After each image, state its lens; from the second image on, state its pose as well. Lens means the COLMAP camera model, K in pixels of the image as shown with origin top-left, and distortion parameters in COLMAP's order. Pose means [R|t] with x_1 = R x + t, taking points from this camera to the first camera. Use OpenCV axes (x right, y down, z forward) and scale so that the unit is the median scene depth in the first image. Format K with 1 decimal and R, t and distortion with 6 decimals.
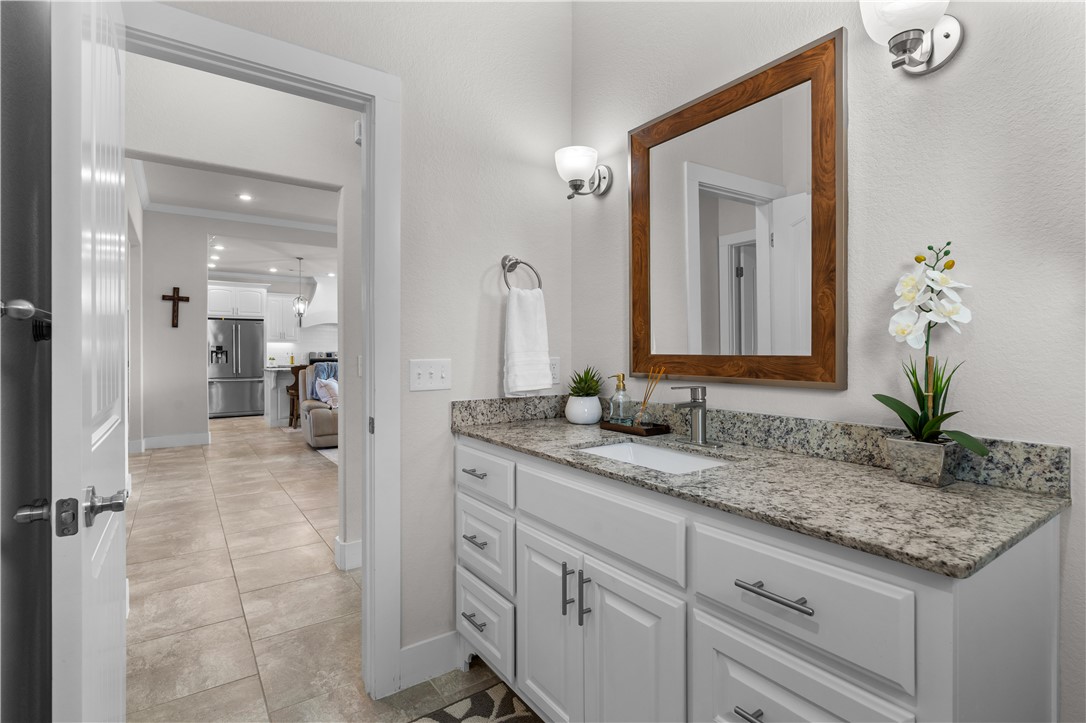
lens RADIAL K [[536.1, 0, 548.5], [0, 536.1, 356.3], [0, 0, 1]] dist [0.002703, 0.000013]
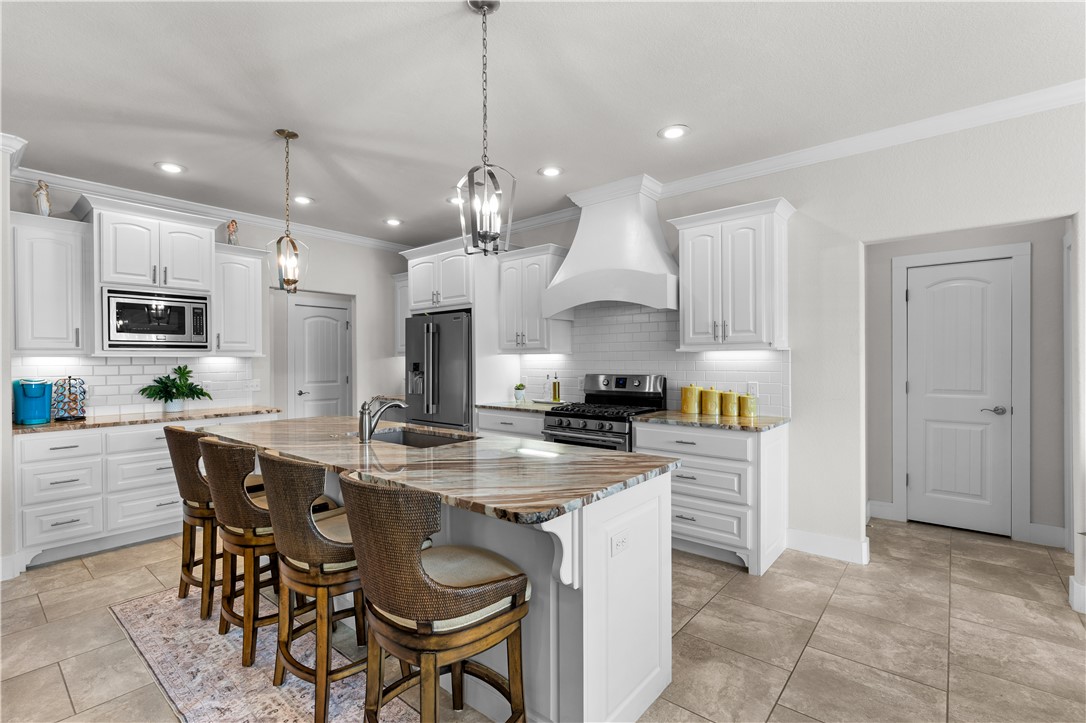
lens RADIAL K [[499.9, 0, 532.1], [0, 499.9, 360.3], [0, 0, 1]] dist [-0.008633, 0.003846]
pose [[0.271906, 0.000889, -0.962323, -0.072974], [0.002051, 0.999997, 0.001503, -0.021789], [0.962321, -0.002383, 0.271904, 0.935719]]
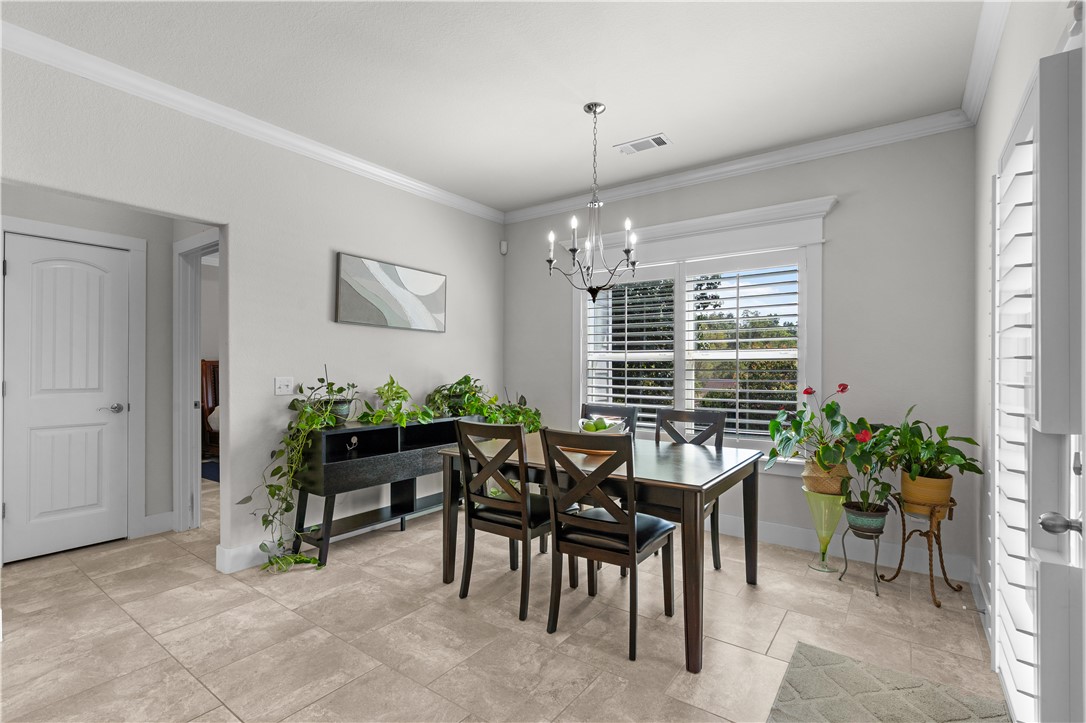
lens RADIAL K [[499.9, 0, 541.7], [0, 499.9, 367.3], [0, 0, 1]] dist [-0.008633, 0.003846]
pose [[0.940112, 0.002160, 0.340859, -0.177375], [-0.001555, 0.999997, -0.002048, -0.011431], [-0.340862, 0.001395, 0.940112, 0.937806]]
